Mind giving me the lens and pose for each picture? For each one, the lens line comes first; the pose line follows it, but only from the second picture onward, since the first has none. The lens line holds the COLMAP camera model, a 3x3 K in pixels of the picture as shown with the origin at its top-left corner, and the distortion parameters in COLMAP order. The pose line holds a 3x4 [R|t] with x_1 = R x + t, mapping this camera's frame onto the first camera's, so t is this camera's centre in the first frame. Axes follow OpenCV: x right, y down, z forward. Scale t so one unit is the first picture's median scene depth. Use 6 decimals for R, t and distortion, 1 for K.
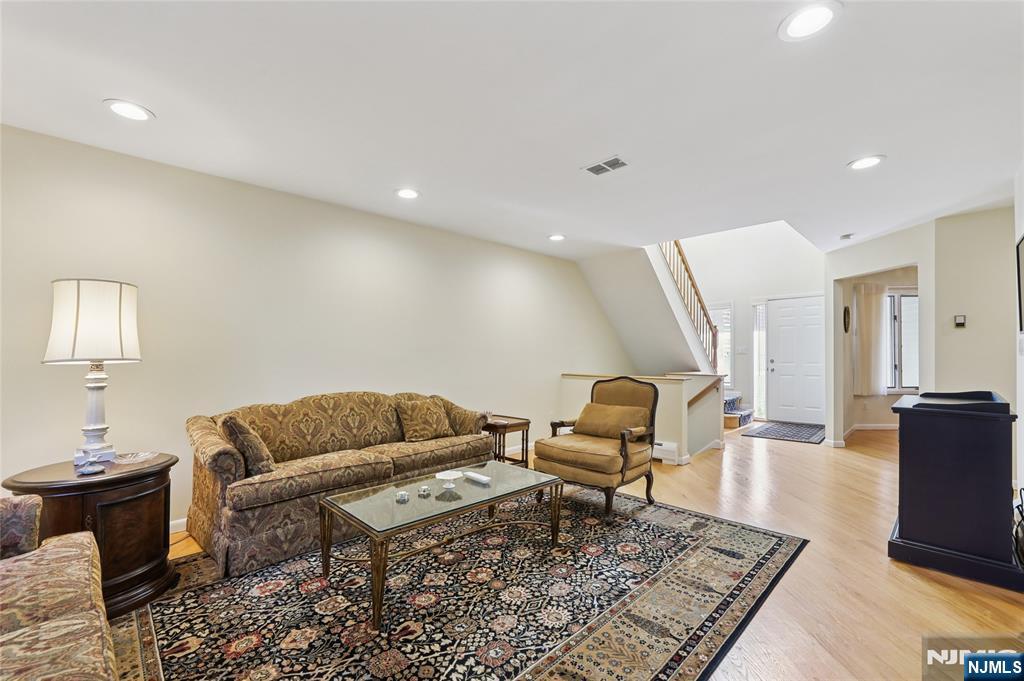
lens RADIAL K [[425.0, 0, 512.7], [0, 425.0, 357.8], [0, 0, 1]] dist [-0.006173, 0.003585]
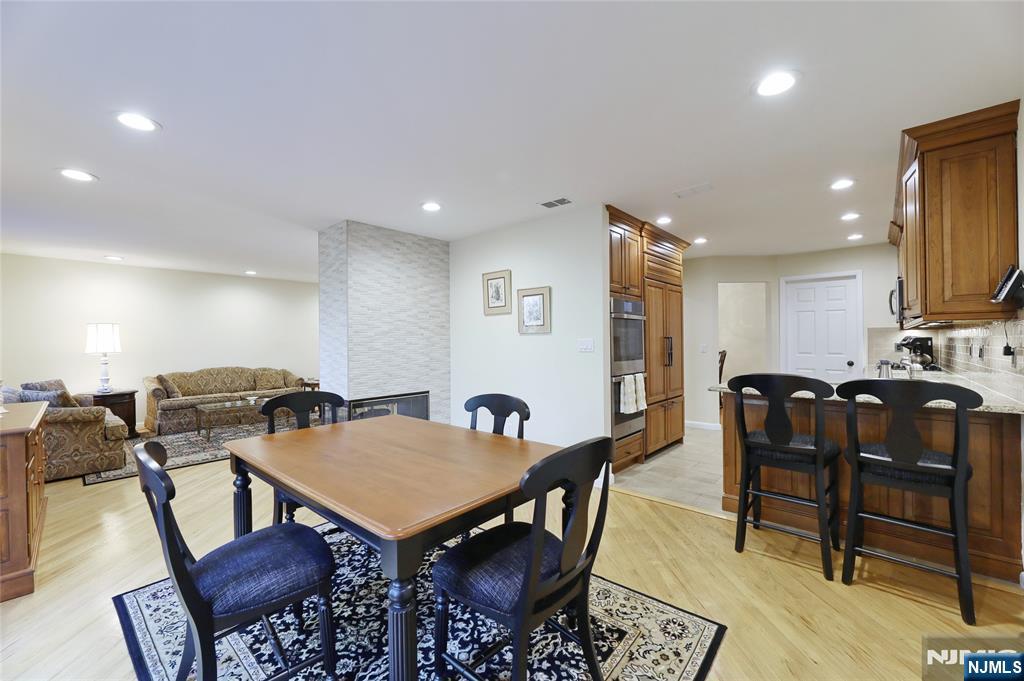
lens RADIAL K [[425.0, 0, 519.5], [0, 425.0, 344.9], [0, 0, 1]] dist [-0.006173, 0.003585]
pose [[0.998707, -0.002954, 0.050758, 1.323901], [0.002533, 0.999962, 0.008354, -0.054429], [-0.050781, -0.008215, 0.998676, -1.604709]]
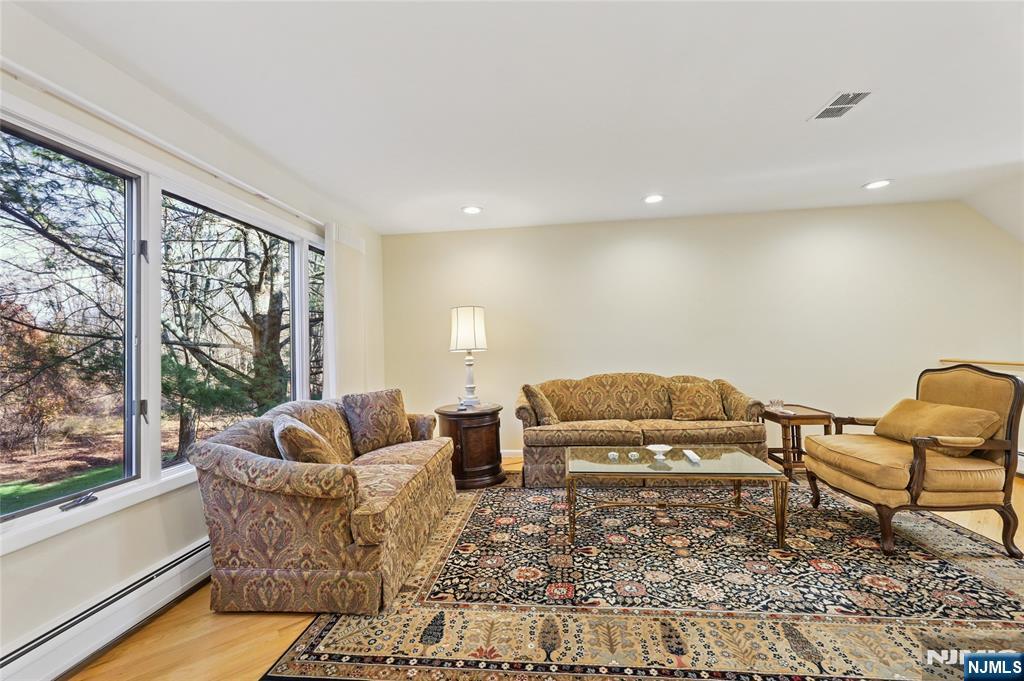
lens RADIAL K [[425.0, 0, 520.2], [0, 425.0, 343.8], [0, 0, 1]] dist [-0.006173, 0.003585]
pose [[0.642115, -0.018641, -0.766382, 0.498469], [0.024364, 0.999696, -0.003902, -0.005107], [0.766221, -0.016167, 0.642374, -0.007151]]
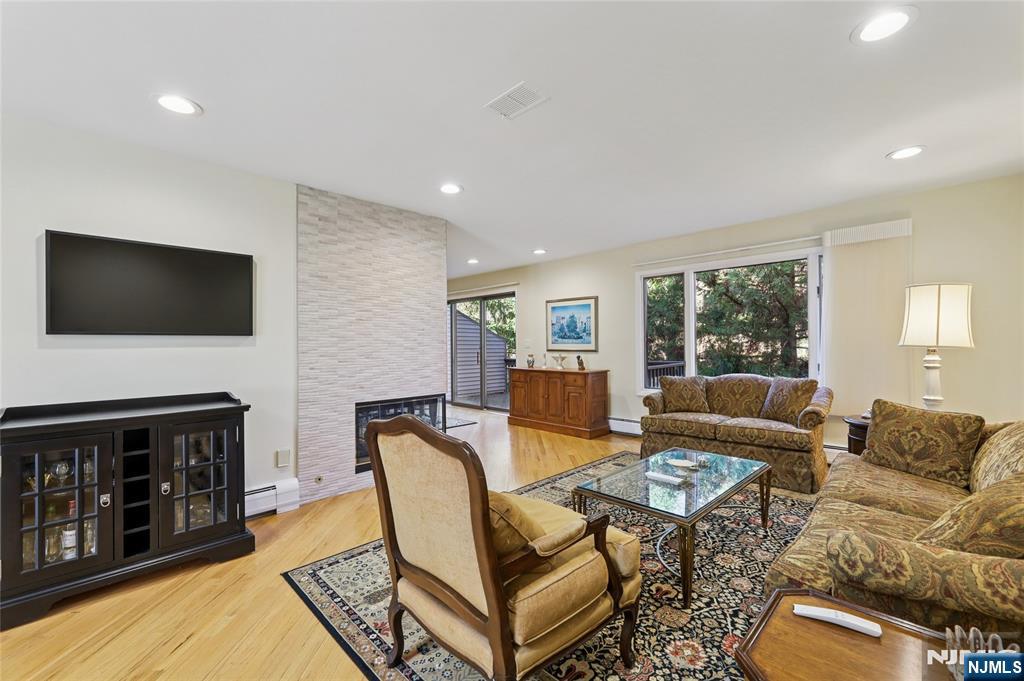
lens RADIAL K [[425.0, 0, 506.6], [0, 425.0, 346.9], [0, 0, 1]] dist [-0.006173, 0.003585]
pose [[-0.999797, 0.016515, 0.011584, 0.268999], [0.016611, 0.999828, 0.008254, -0.025179], [-0.011445, 0.008445, -0.999899, 2.132830]]
